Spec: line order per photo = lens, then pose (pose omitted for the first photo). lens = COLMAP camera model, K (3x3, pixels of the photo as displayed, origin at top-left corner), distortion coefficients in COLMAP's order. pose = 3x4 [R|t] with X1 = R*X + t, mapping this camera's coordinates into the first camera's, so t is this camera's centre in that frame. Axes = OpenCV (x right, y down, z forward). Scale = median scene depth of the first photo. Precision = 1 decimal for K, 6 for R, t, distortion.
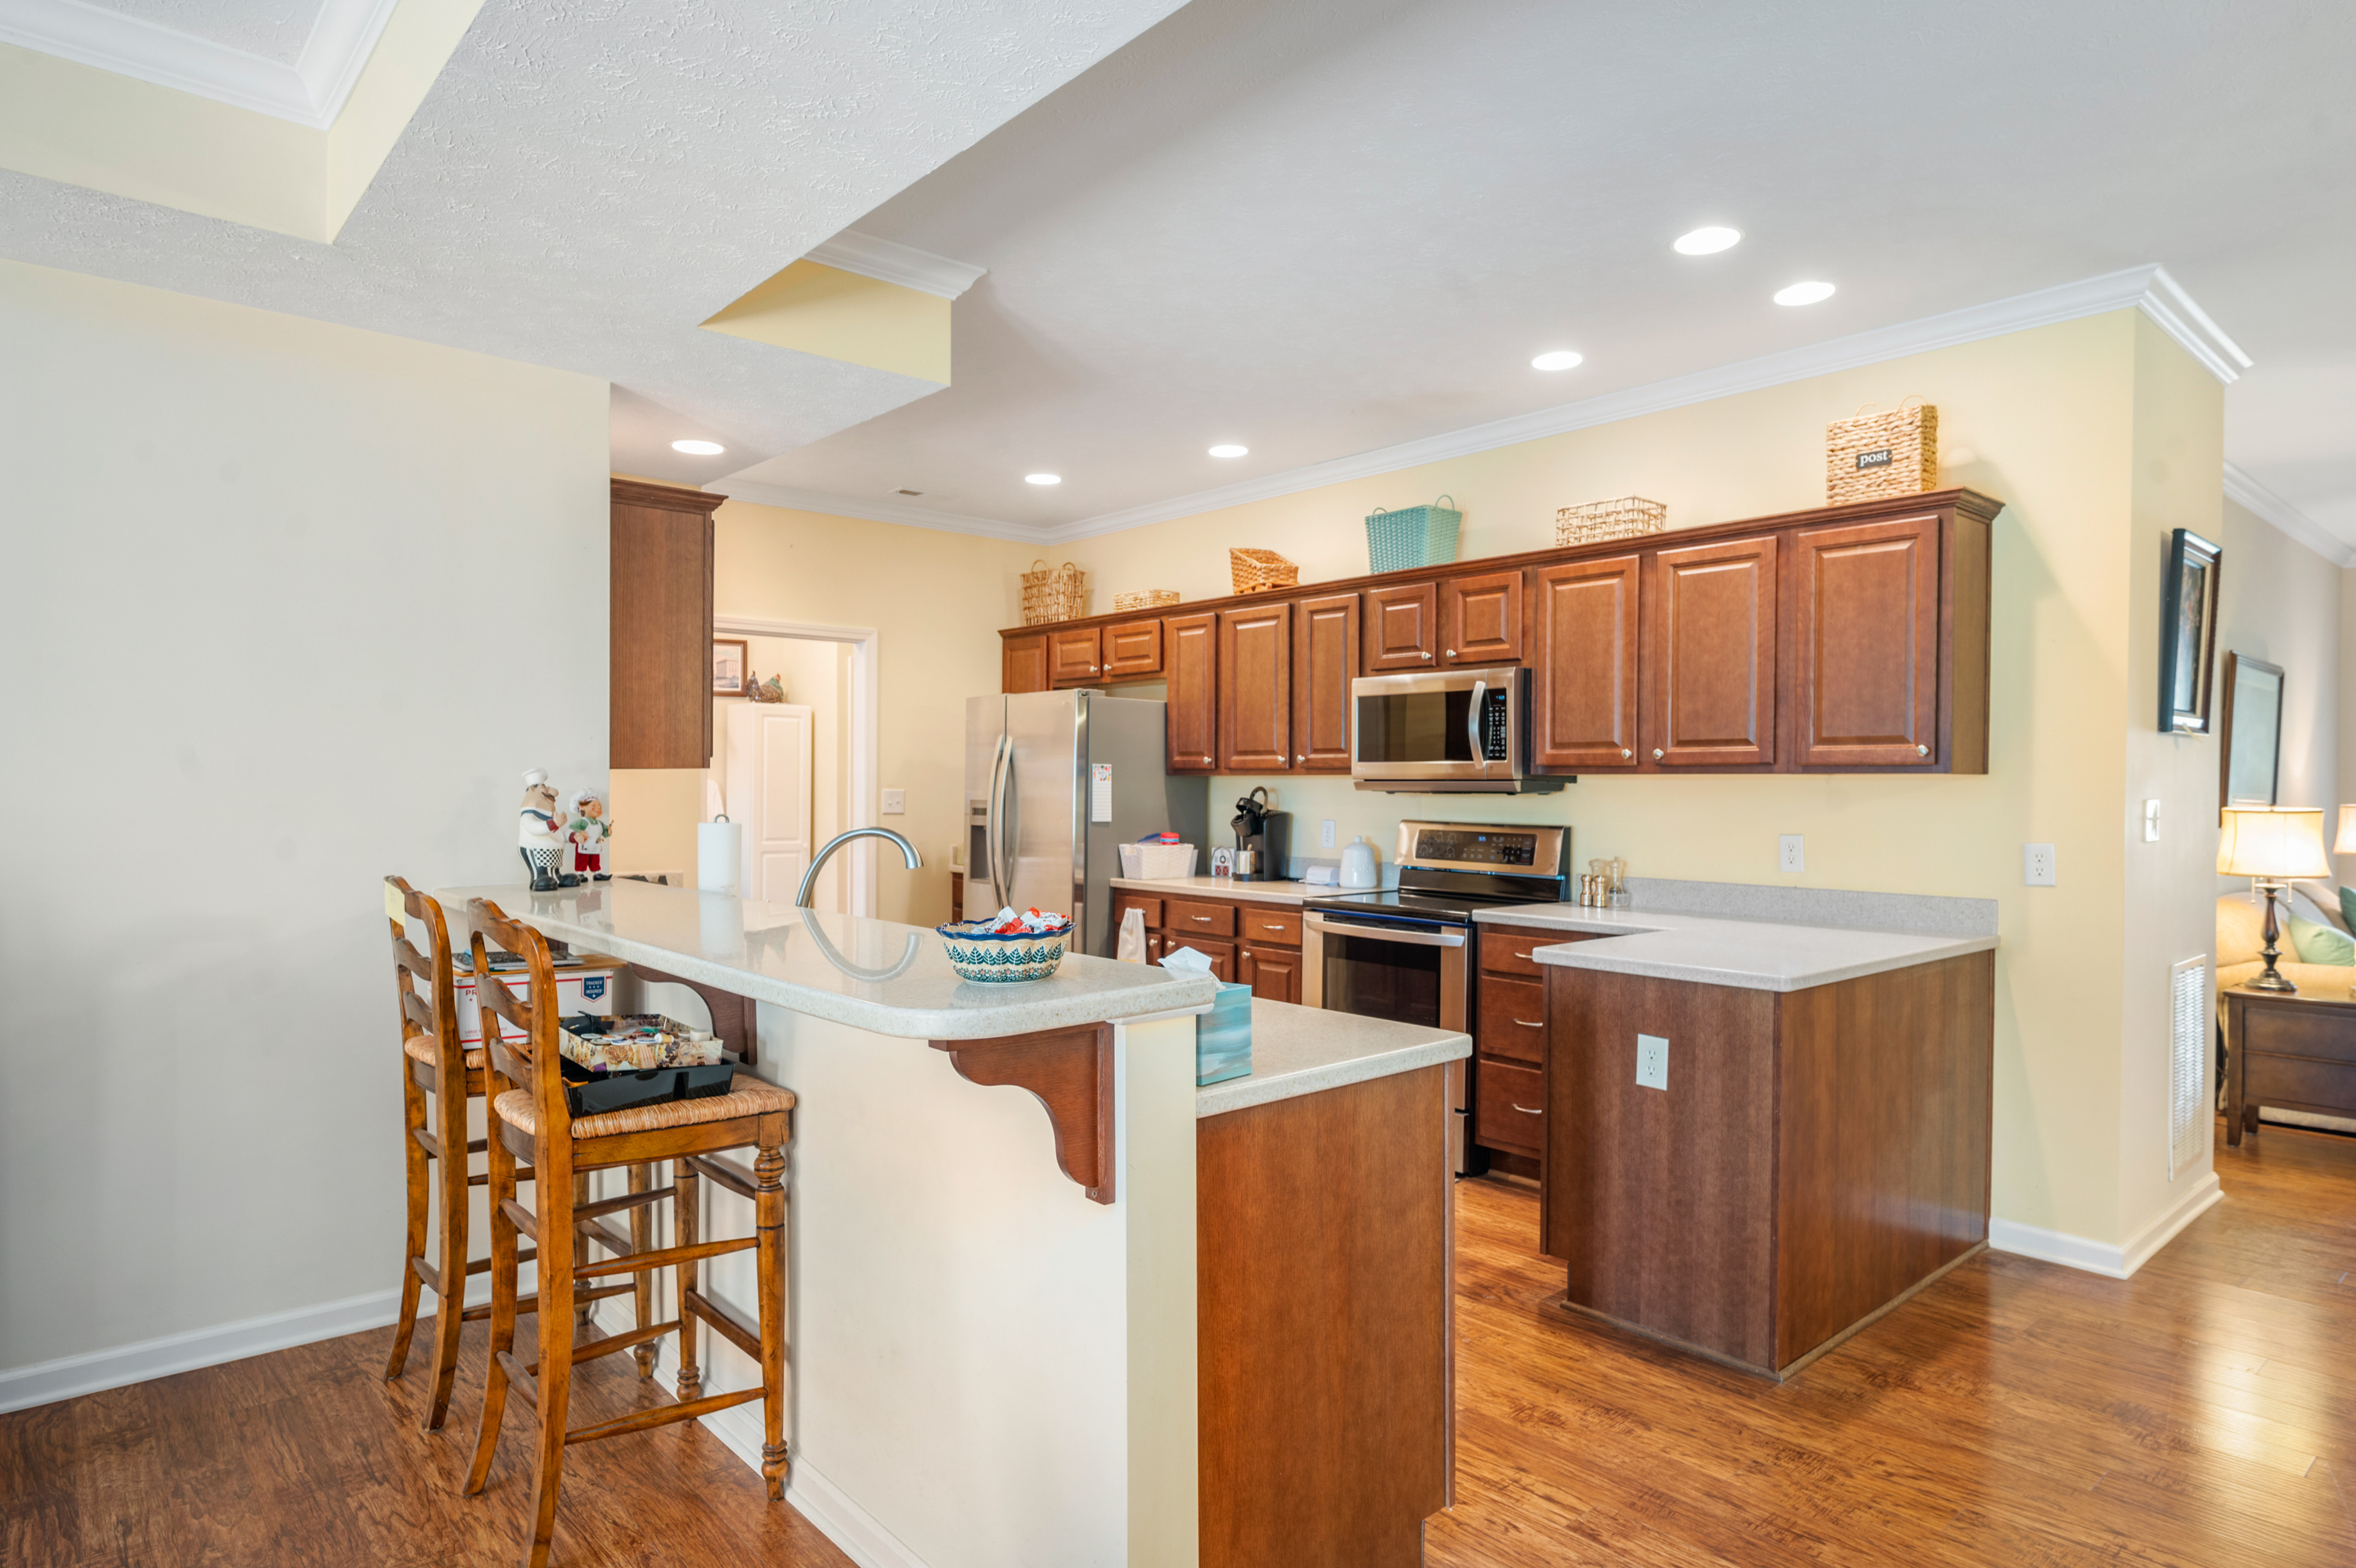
lens RADIAL K [[1347.9, 0, 1180.7], [0, 1347.9, 793.4], [0, 0, 1]] dist [-0.007646, -0.000876]
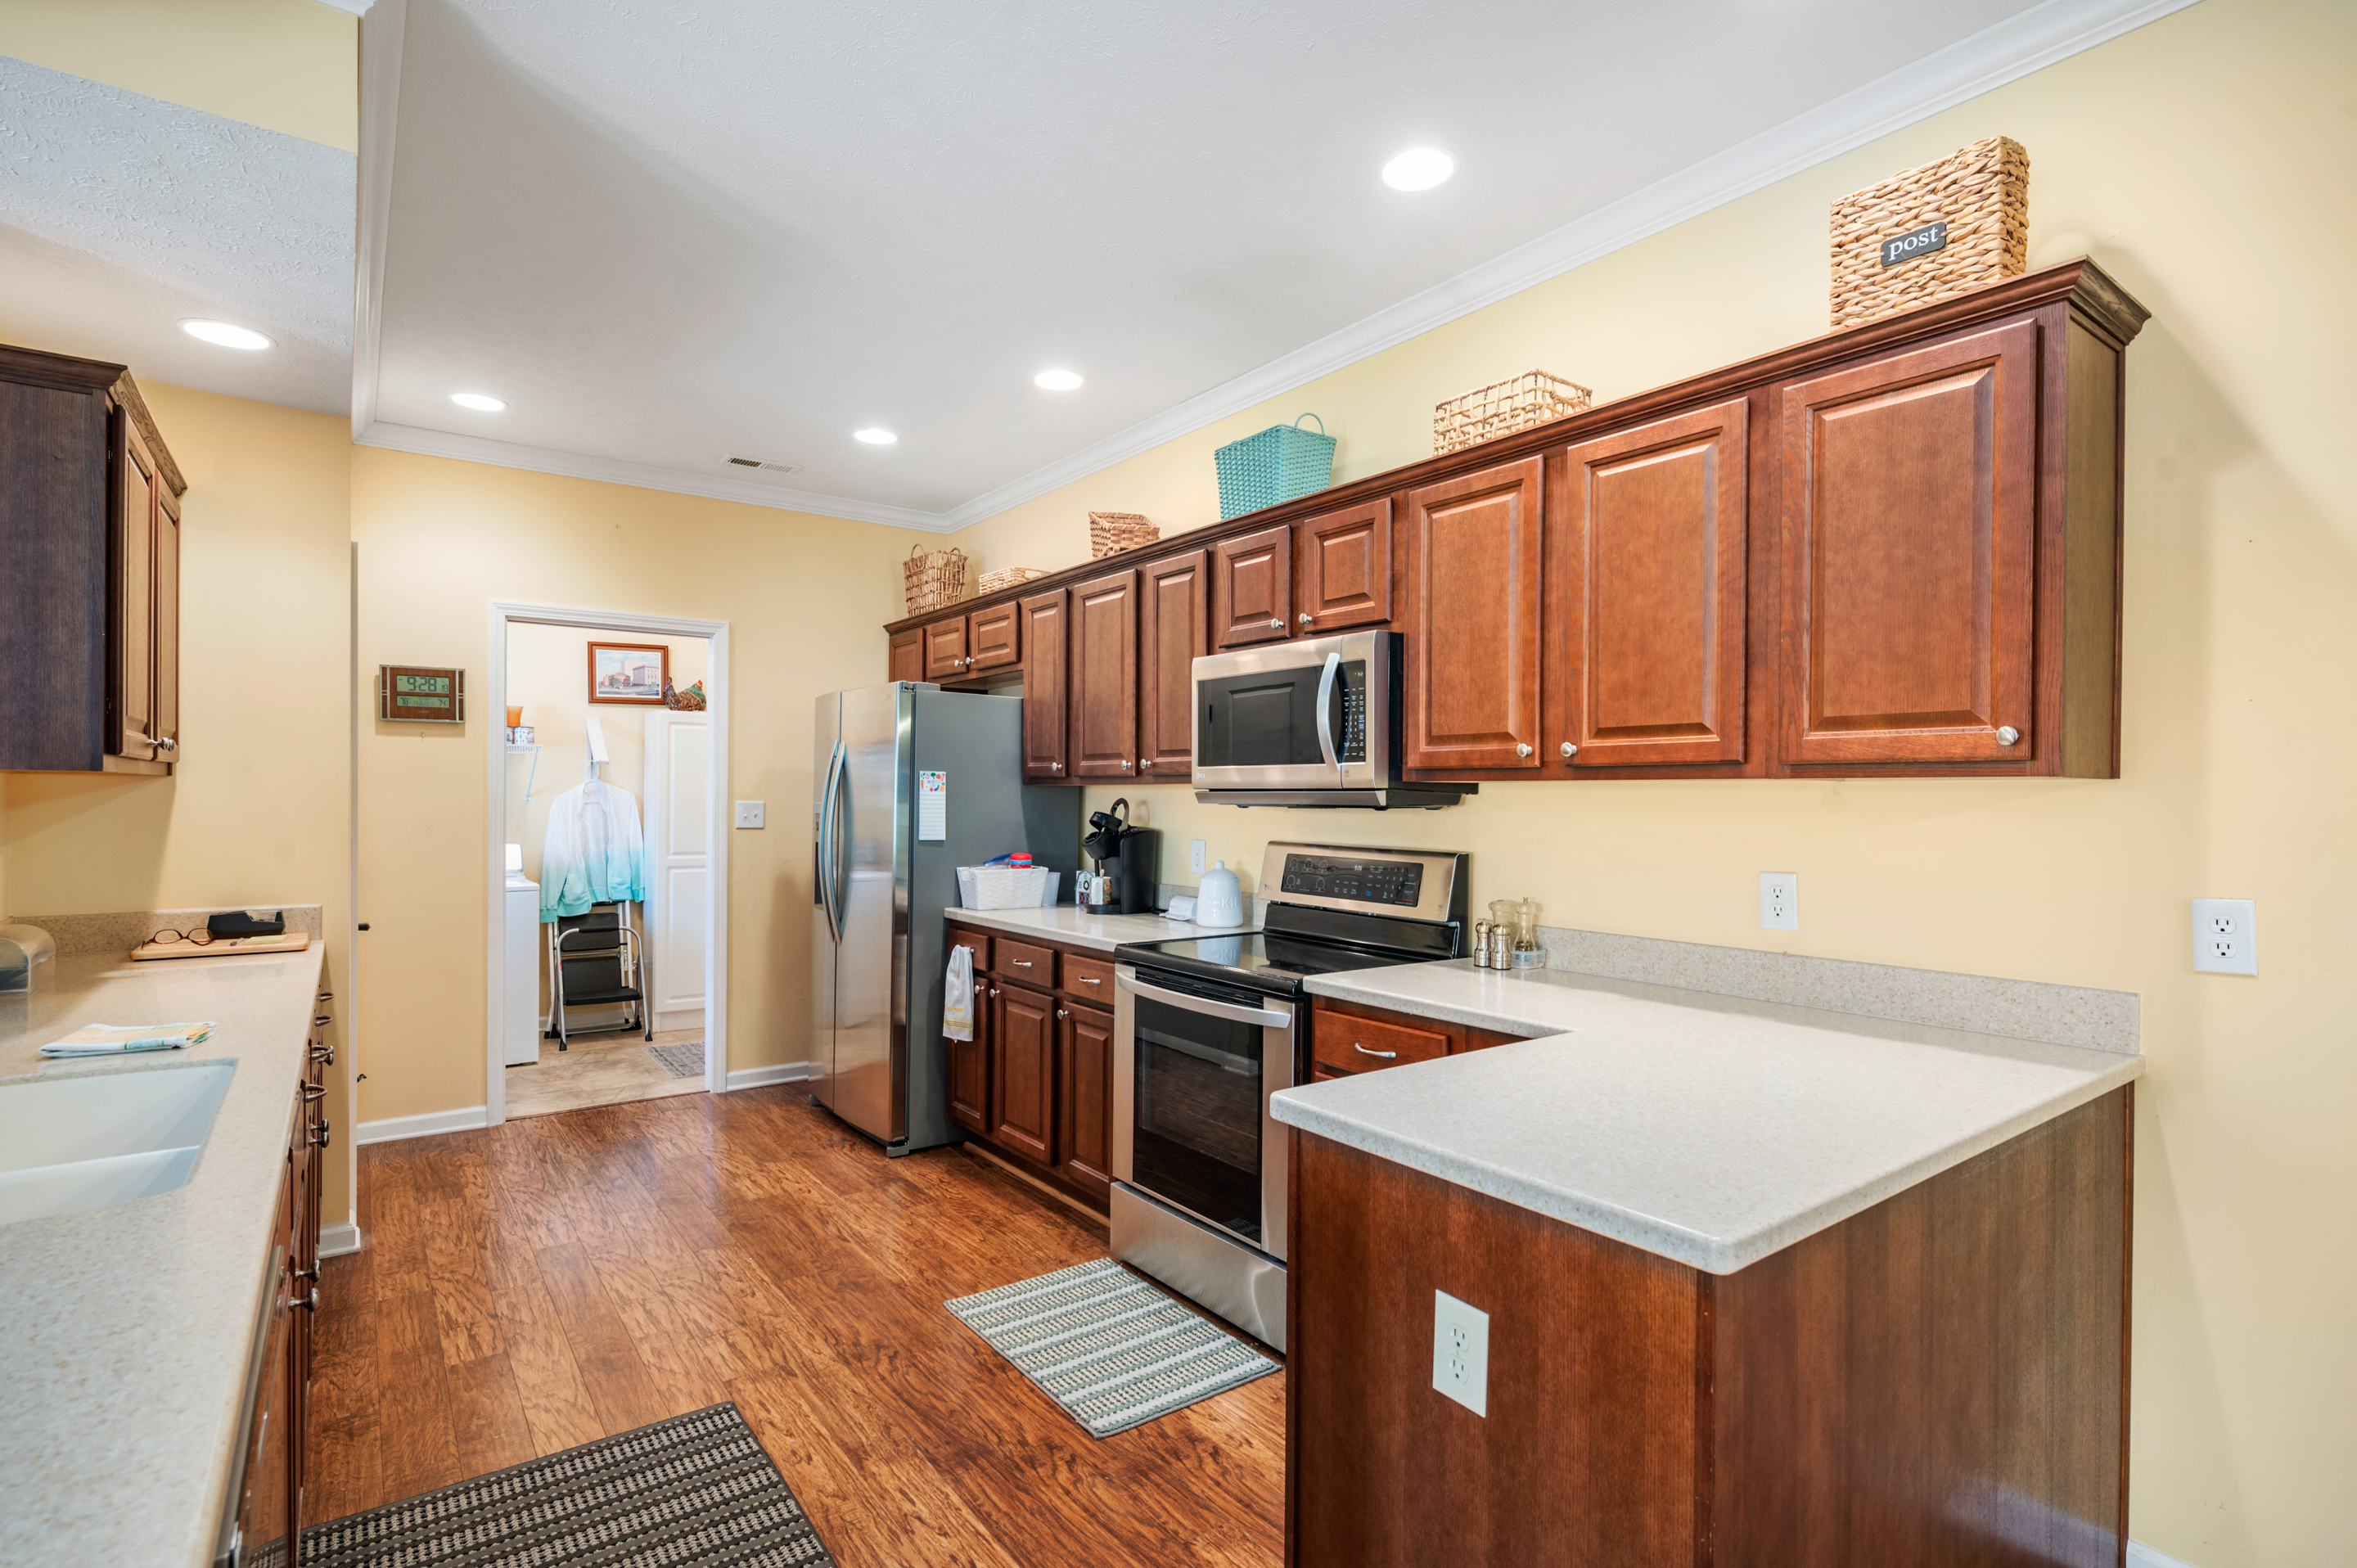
lens RADIAL K [[1131.0, 0, 1184.4], [0, 1131.0, 795.7], [0, 0, 1]] dist [-0.004002, 0.000141]
pose [[0.996578, 0.000663, -0.082654, 0.223727], [-0.001262, 0.999973, -0.007195, -0.002576], [0.082647, 0.007274, 0.996552, 0.453651]]
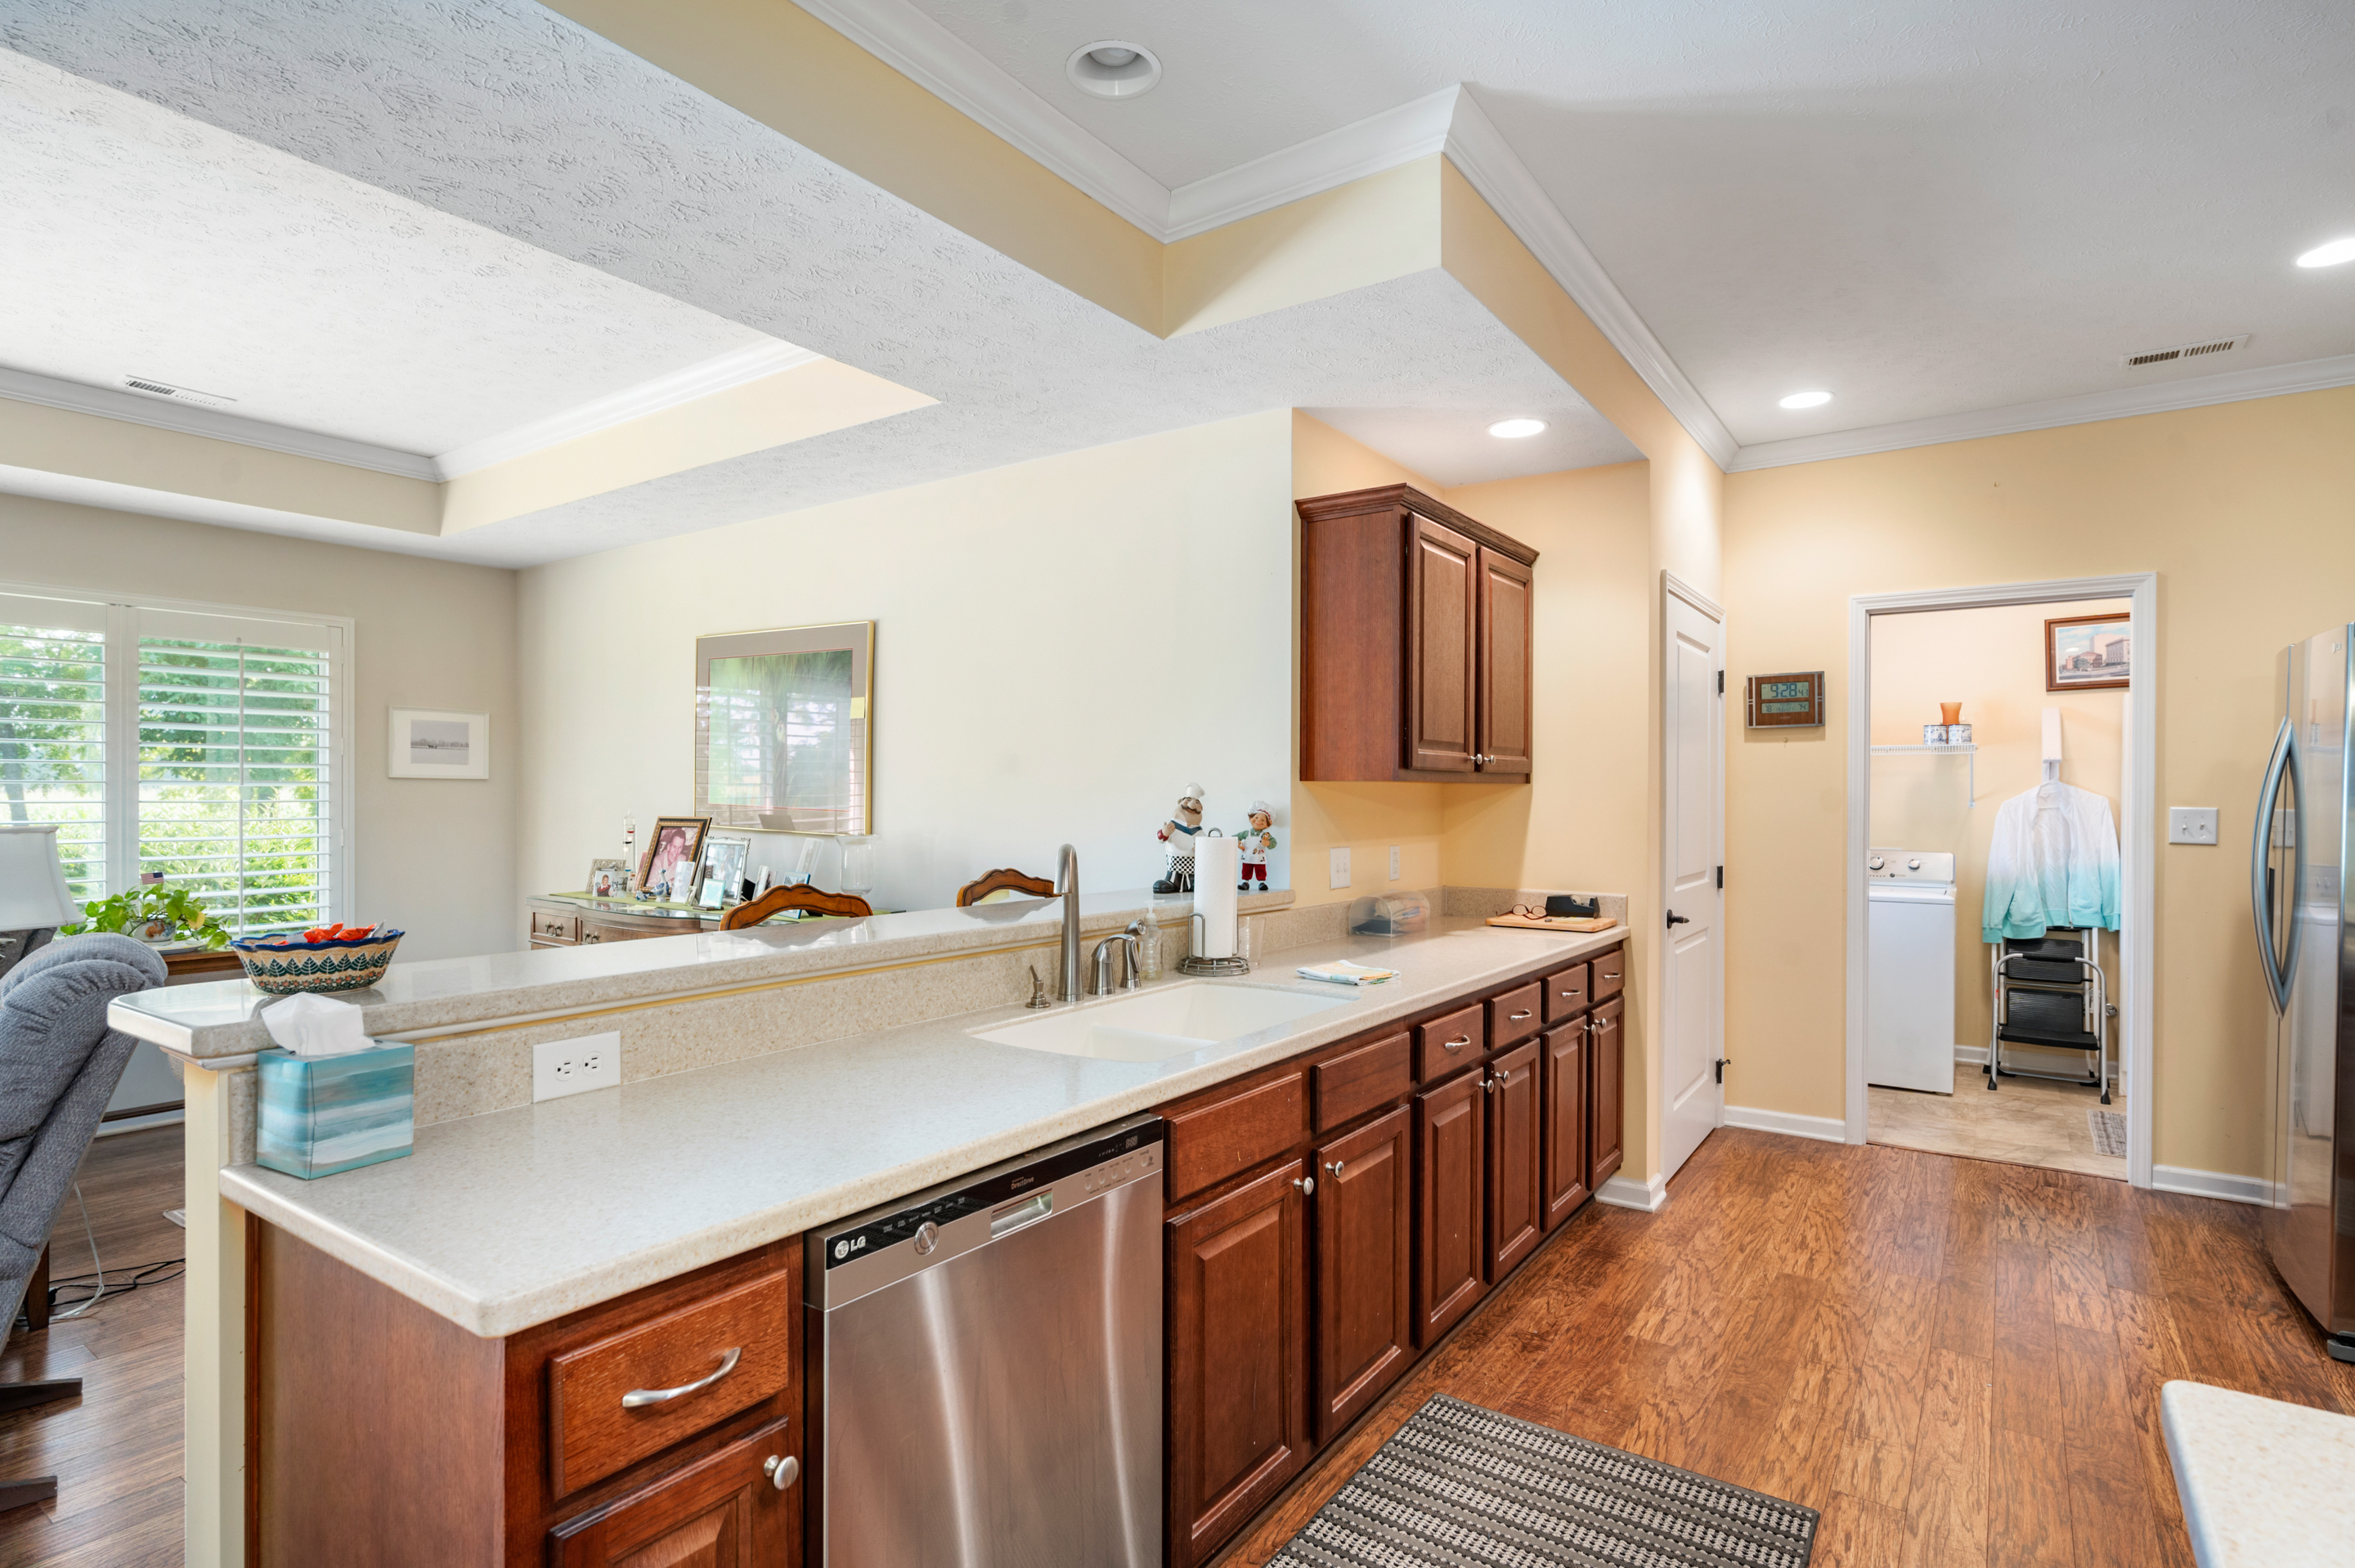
lens RADIAL K [[1176.4, 0, 1185.3], [0, 1176.4, 793.4], [0, 0, 1]] dist [0.002174, 0.001116]
pose [[0.239051, -0.004630, -0.970996, 0.380427], [-0.008200, 0.999943, -0.006787, -0.002951], [0.970972, 0.009584, 0.239000, 0.623634]]
